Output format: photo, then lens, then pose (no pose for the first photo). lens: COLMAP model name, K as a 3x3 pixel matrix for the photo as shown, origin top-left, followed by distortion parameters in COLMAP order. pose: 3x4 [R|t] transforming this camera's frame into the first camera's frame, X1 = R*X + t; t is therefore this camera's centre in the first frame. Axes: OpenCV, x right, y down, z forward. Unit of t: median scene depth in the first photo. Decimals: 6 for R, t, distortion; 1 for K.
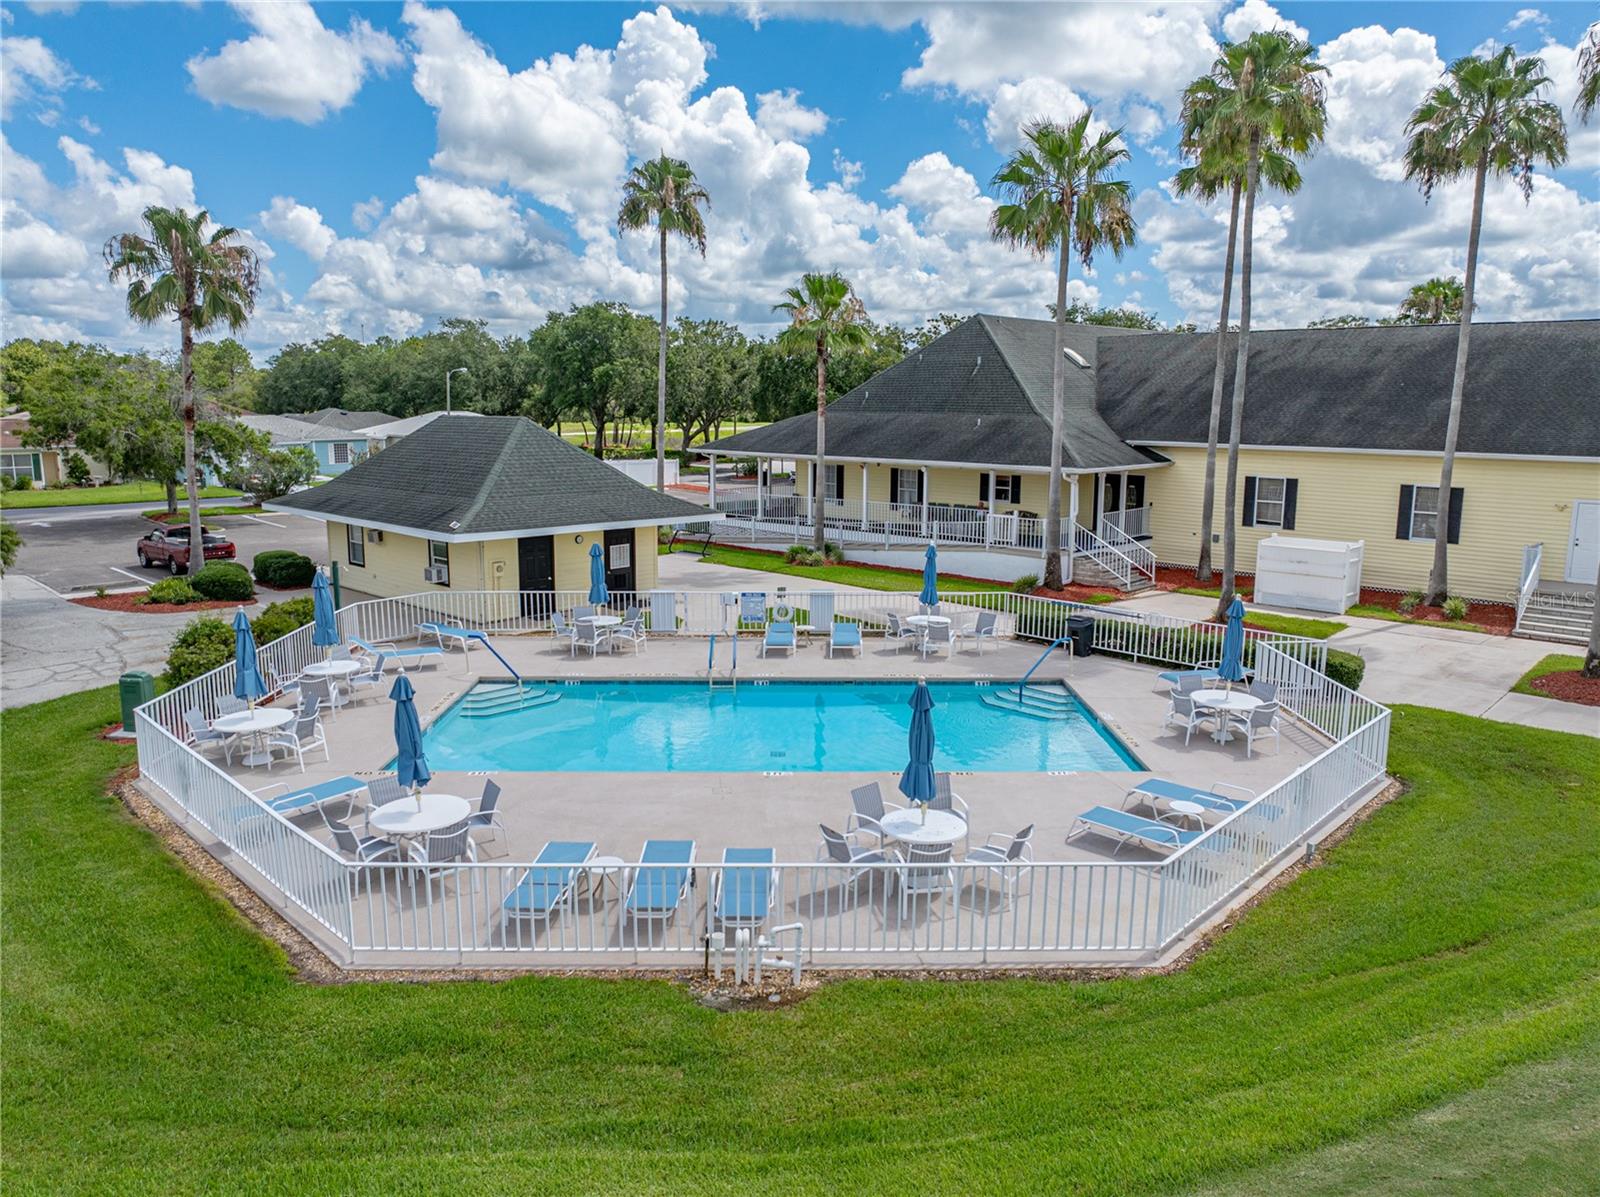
lens RADIAL K [[1140.9, 0, 816.7], [0, 1140.9, 570.7], [0, 0, 1]] dist [-0.010112, 0.002769]
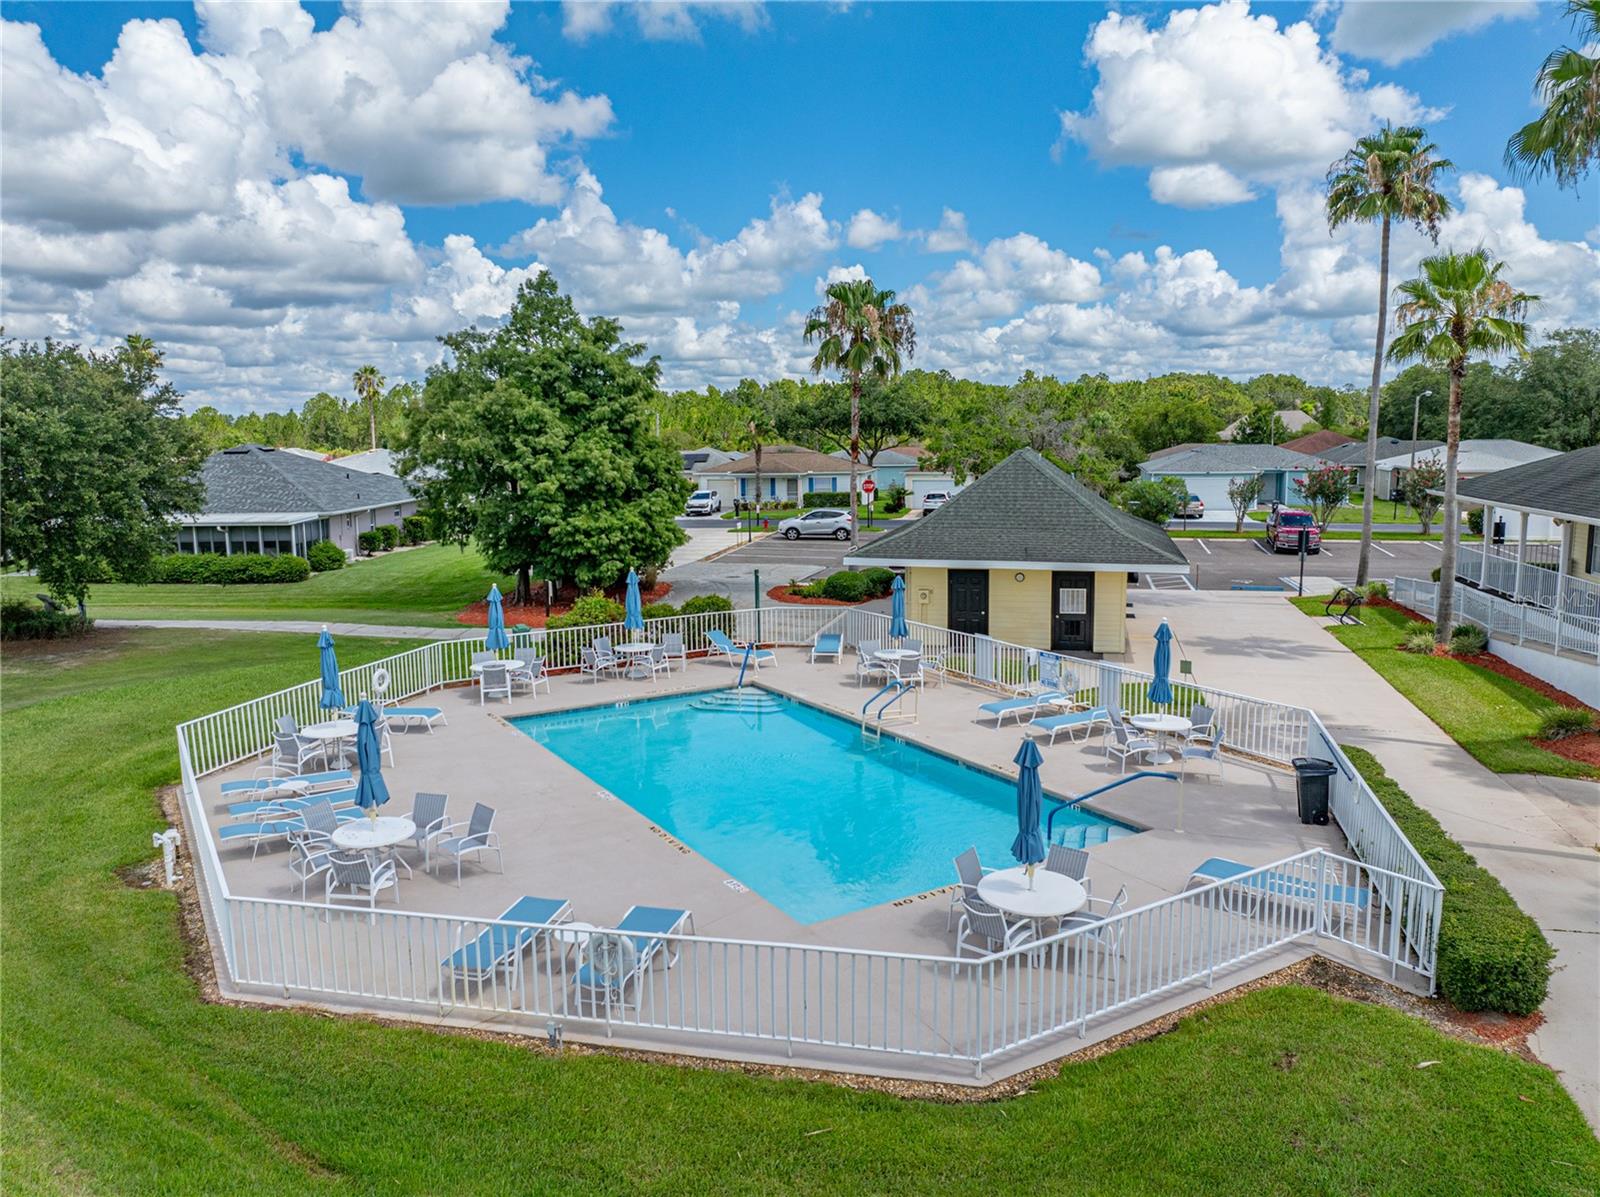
lens RADIAL K [[1140.9, 0, 794.2], [0, 1140.9, 601.9], [0, 0, 1]] dist [-0.010112, 0.002769]
pose [[0.489558, 0.118919, -0.863824, 0.533471], [-0.115382, 0.990780, 0.071005, -0.052750], [0.864303, 0.064908, 0.498765, 0.346895]]
